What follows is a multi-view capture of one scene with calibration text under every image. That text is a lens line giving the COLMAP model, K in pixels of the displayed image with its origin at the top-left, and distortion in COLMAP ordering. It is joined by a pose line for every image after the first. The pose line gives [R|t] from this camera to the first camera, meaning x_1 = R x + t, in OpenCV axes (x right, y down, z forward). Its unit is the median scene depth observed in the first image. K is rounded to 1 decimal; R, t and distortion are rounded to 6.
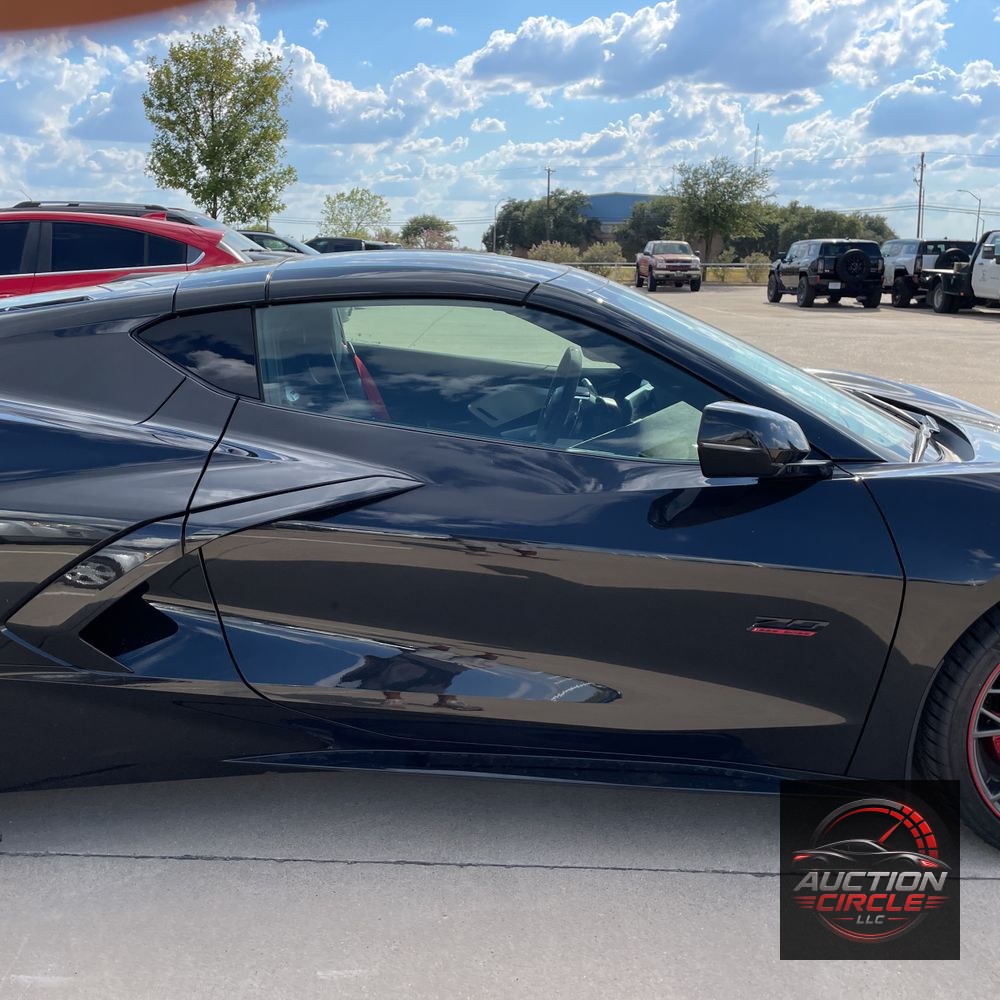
lens RADIAL K [[1022.0, 0, 482.6], [0, 1022.0, 501.3], [0, 0, 1]] dist [0.104514, -0.155692]
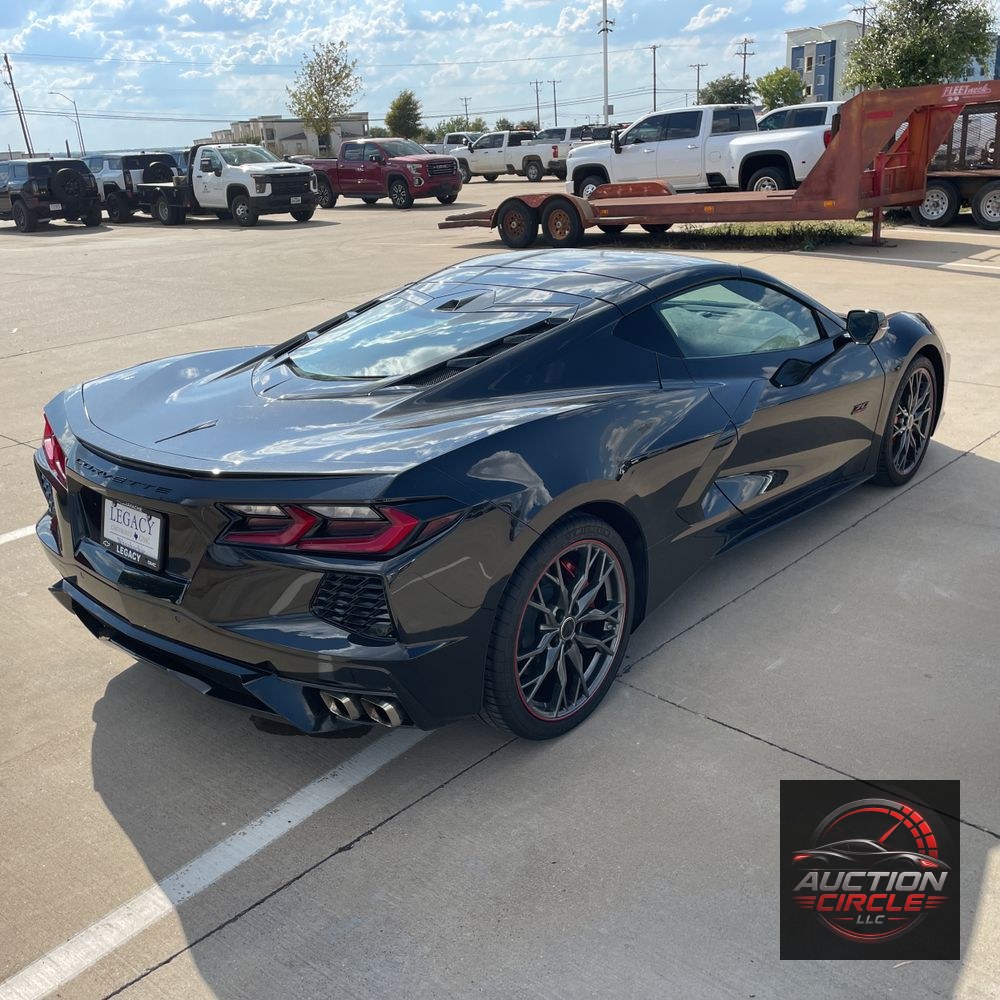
lens RADIAL K [[1035.4, 0, 510.6], [0, 1035.4, 497.6], [0, 0, 1]] dist [0.109643, -0.141788]
pose [[0.674043, -0.288827, 0.679887, -0.128009], [0.234057, 0.956475, 0.174280, -0.018328], [-0.700631, 0.041660, 0.712307, -0.002430]]
